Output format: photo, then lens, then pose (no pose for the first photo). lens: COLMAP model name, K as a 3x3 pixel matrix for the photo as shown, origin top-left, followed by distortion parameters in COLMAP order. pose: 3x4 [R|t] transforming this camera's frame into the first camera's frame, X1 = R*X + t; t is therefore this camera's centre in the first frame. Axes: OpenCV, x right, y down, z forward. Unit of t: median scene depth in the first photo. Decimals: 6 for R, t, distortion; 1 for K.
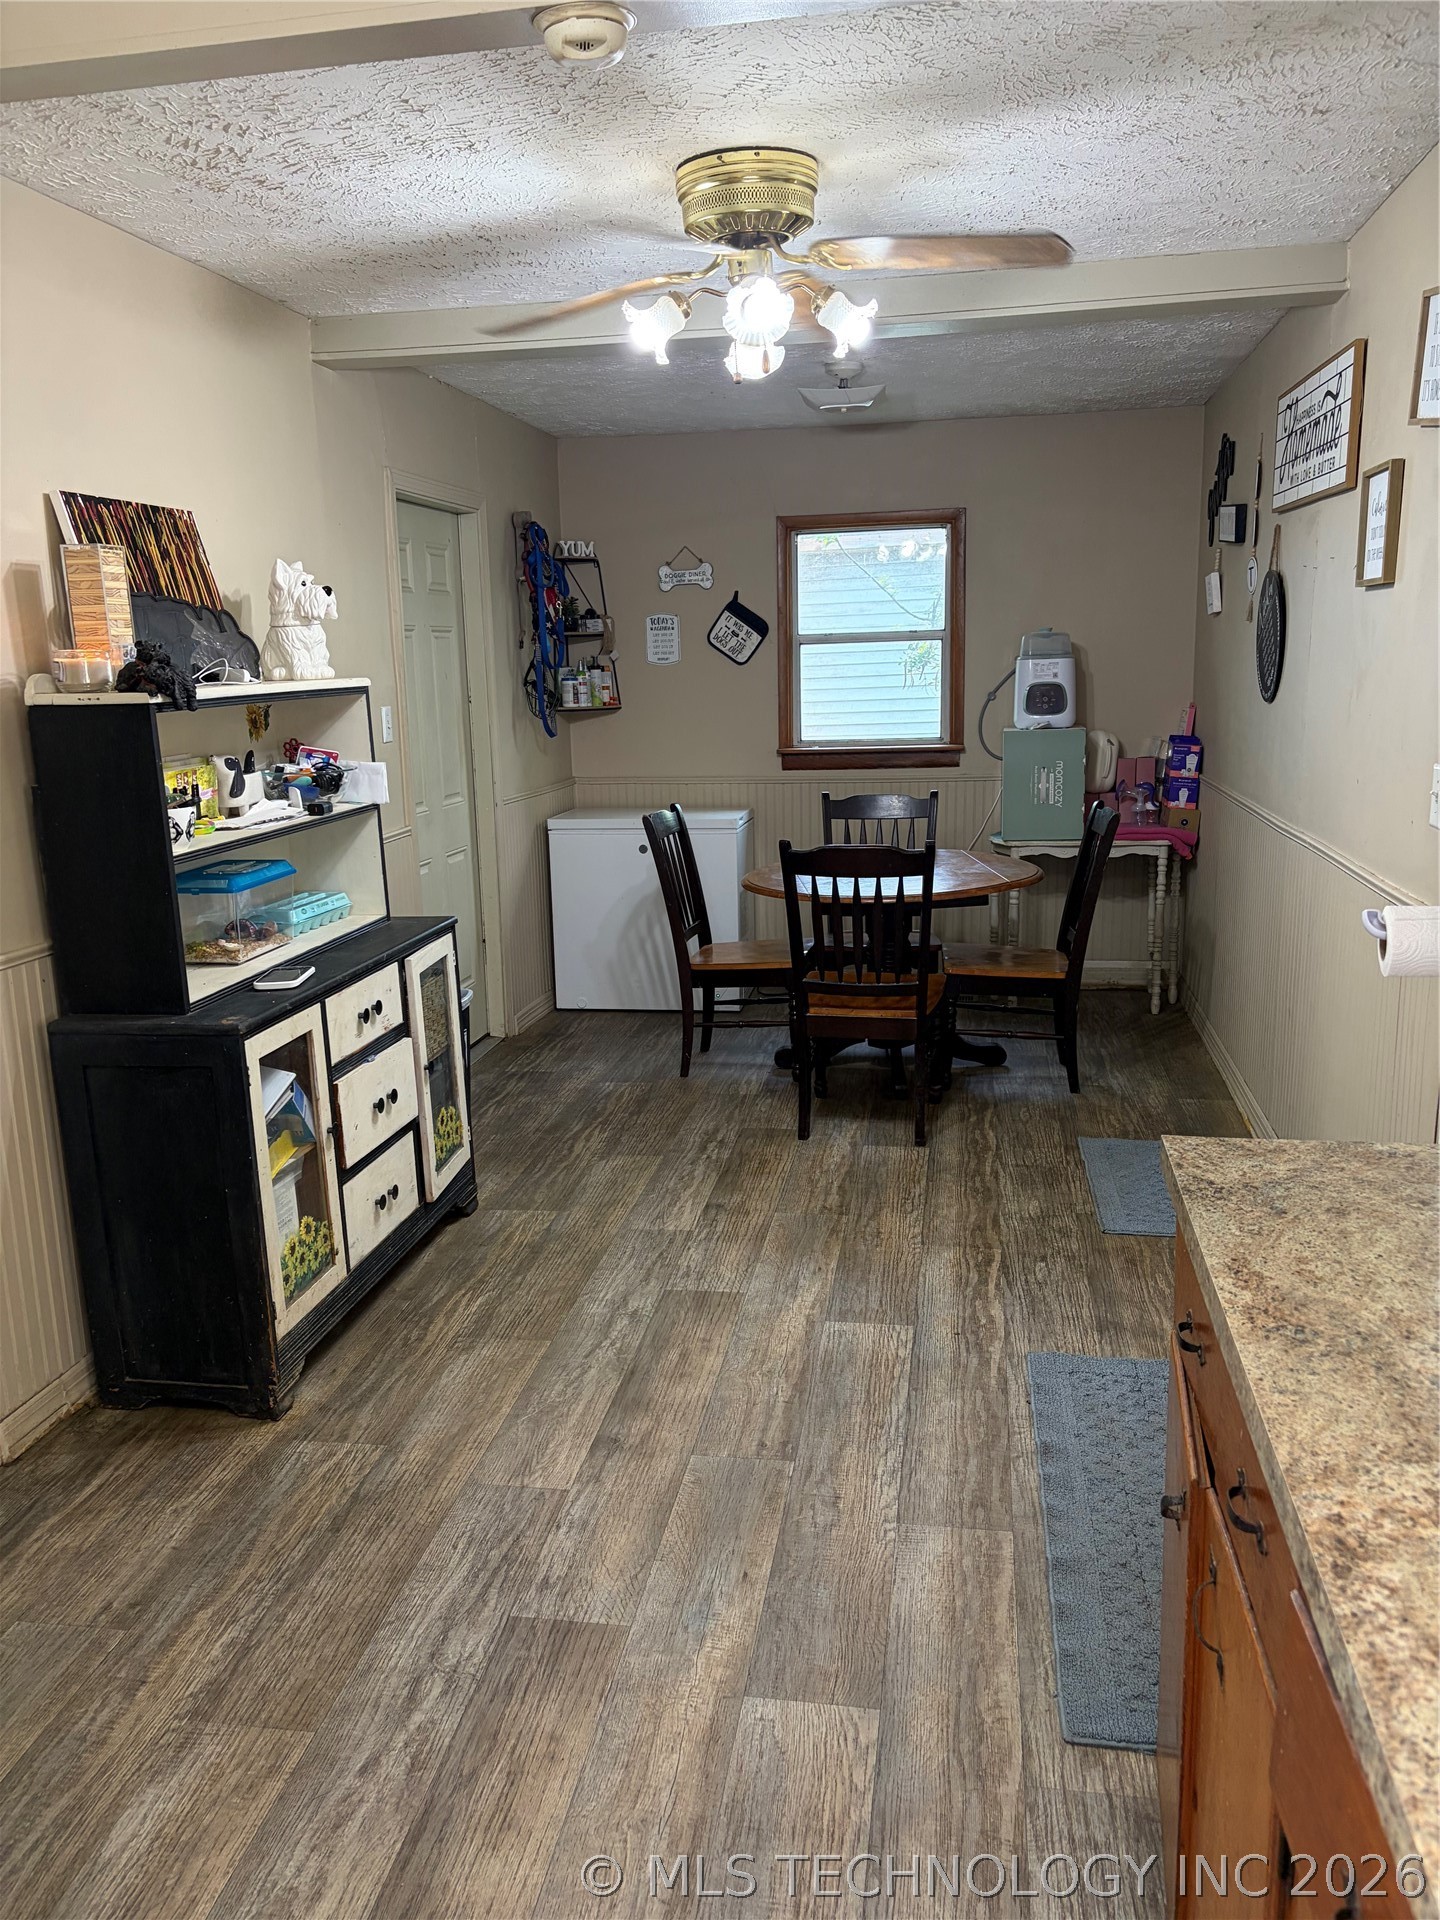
lens RADIAL K [[1441.8, 0, 720.7], [0, 1441.8, 962.5], [0, 0, 1]] dist [-0.005796, -0.005013]
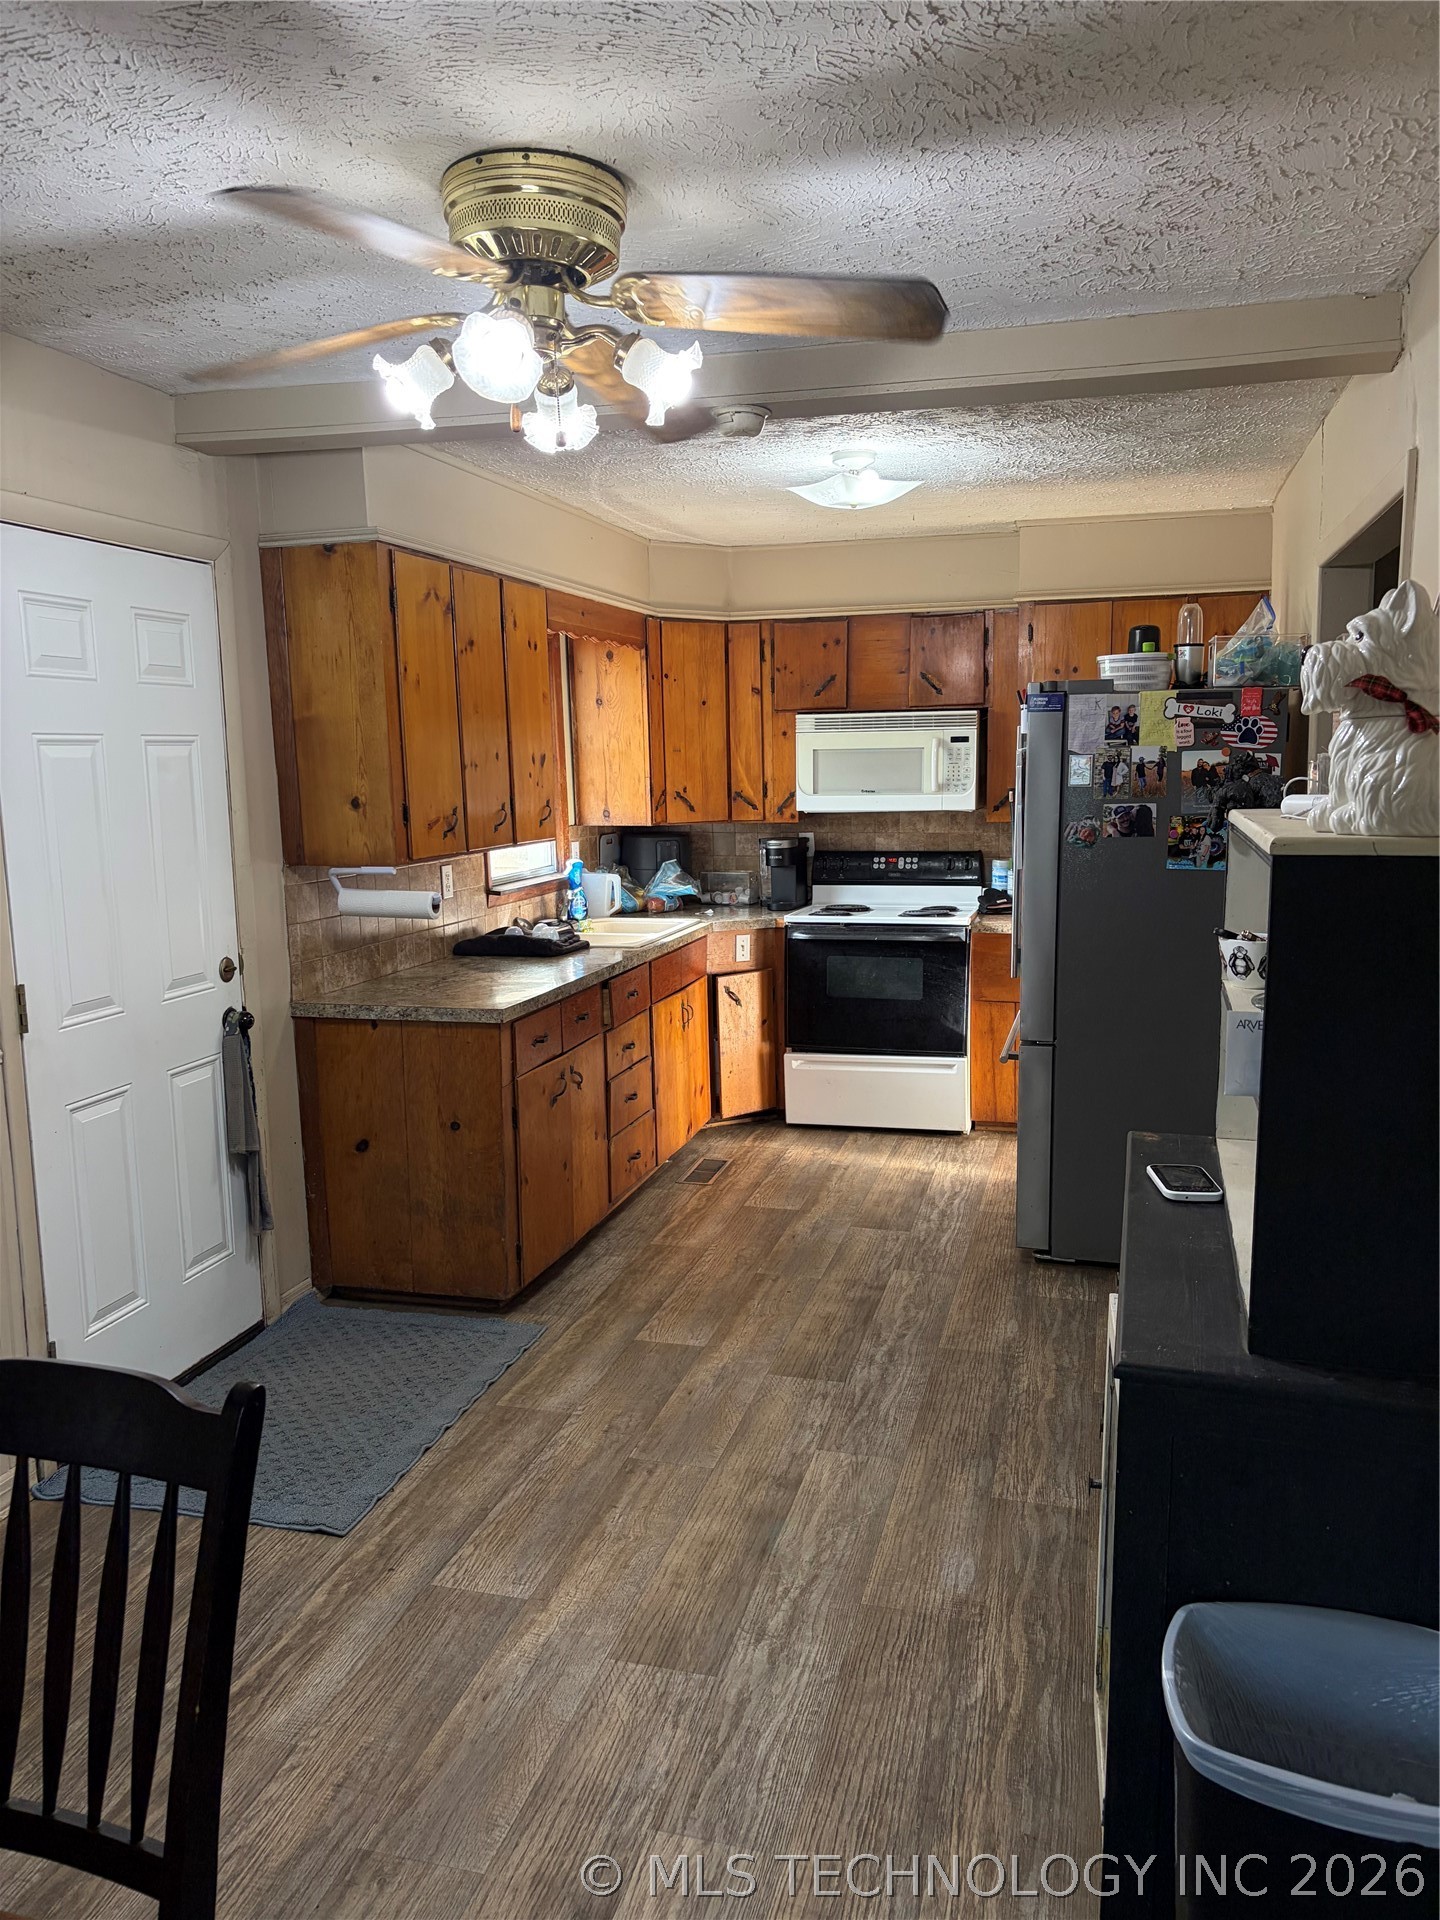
lens RADIAL K [[1441.8, 0, 721.0], [0, 1441.8, 962.8], [0, 0, 1]] dist [-0.005796, -0.005013]
pose [[-0.994585, 0.027131, 0.100320, -0.150339], [0.060417, 0.936383, 0.345741, -0.427669], [-0.084558, 0.349930, -0.932952, 1.897308]]
